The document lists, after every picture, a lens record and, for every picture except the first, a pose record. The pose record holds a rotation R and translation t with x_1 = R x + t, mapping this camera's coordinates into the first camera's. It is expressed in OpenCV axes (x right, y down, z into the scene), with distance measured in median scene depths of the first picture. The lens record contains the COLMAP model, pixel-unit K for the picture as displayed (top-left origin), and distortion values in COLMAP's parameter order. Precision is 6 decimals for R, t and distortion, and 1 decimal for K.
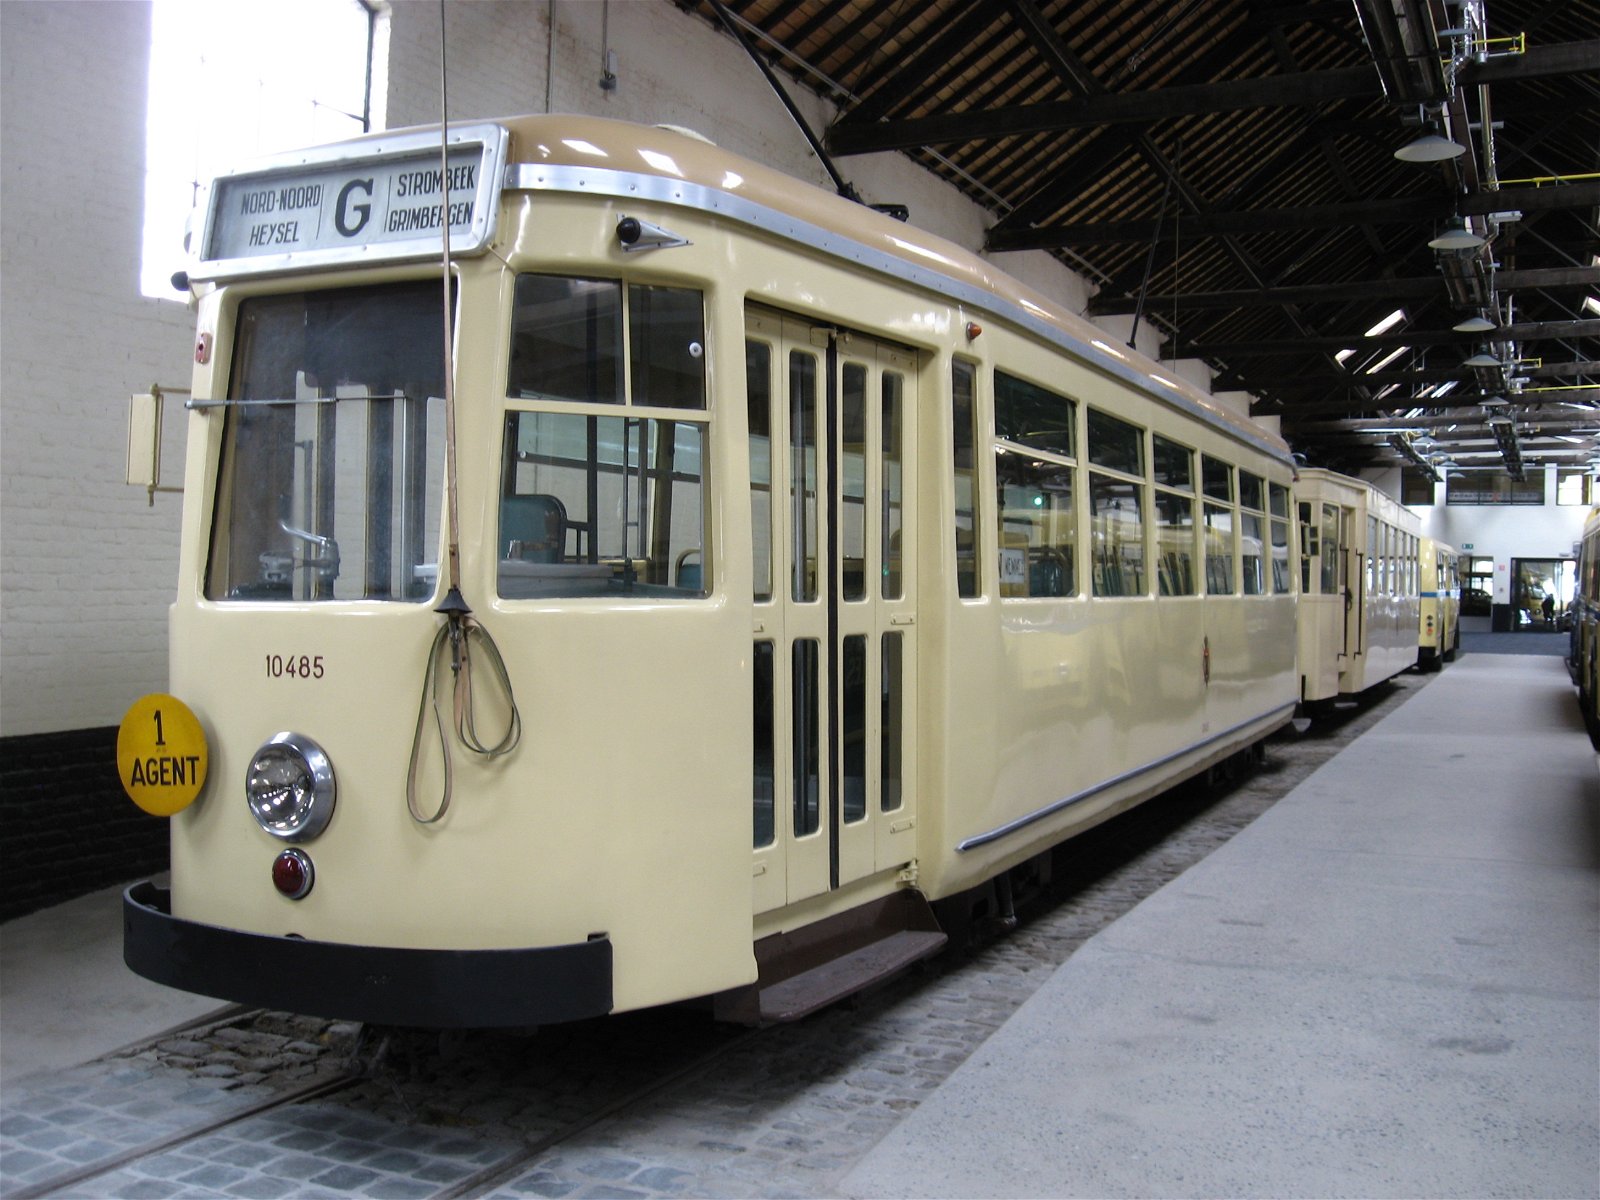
lens RADIAL K [[1733.6, 0, 803.3], [0, 1733.6, 602.1], [0, 0, 1]] dist [-0.122719, 0.000000]
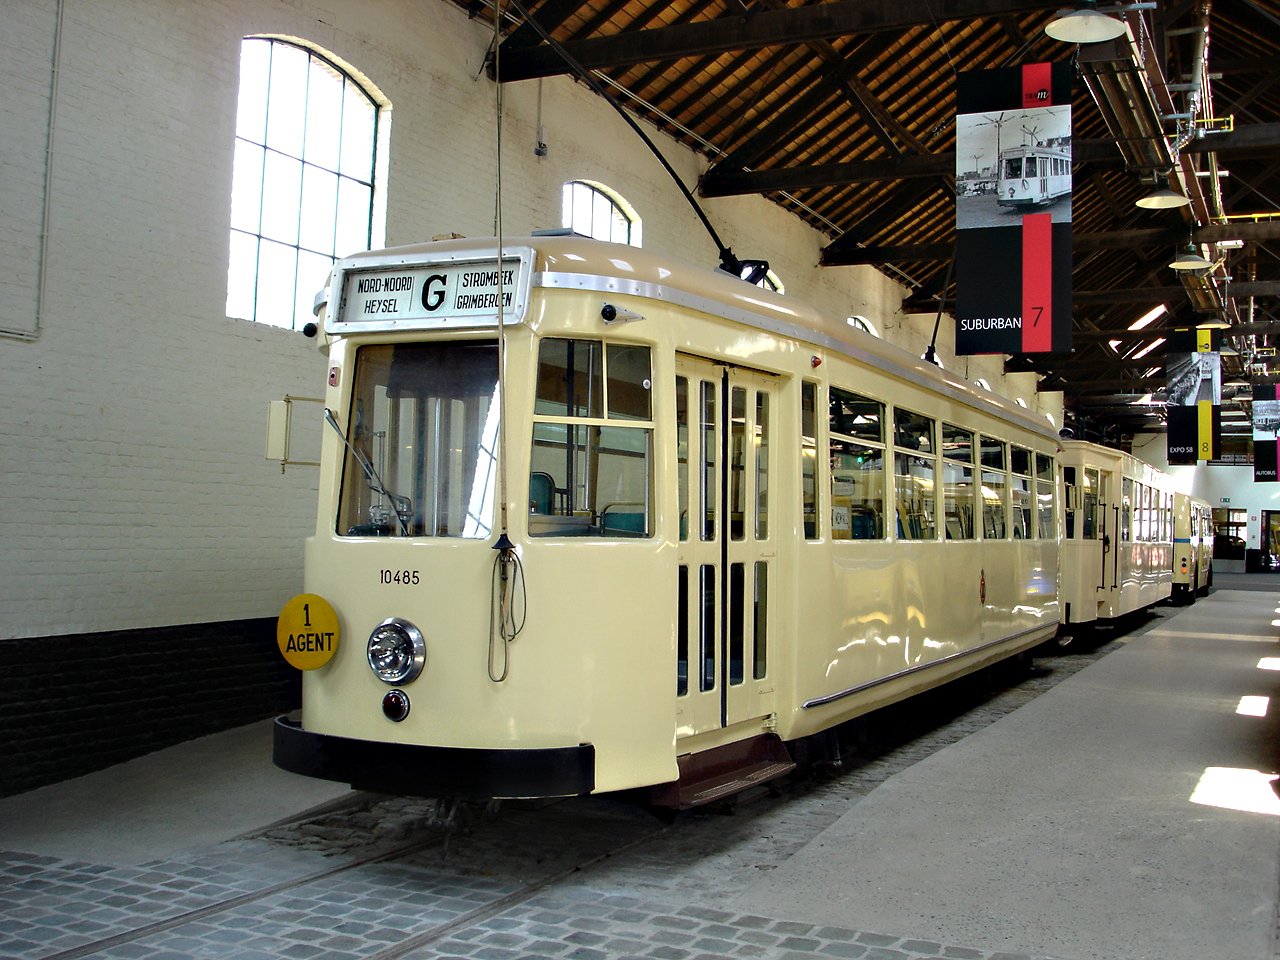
lens RADIAL K [[1521.1, 0, 647.4], [0, 1521.1, 486.9], [0, 0, 1]] dist [-0.081212, 0.000000]
pose [[0.999918, 0.011566, -0.005448, -0.041522], [-0.011754, 0.999293, -0.035714, 0.000537], [0.005031, 0.035775, 0.999347, -0.332119]]
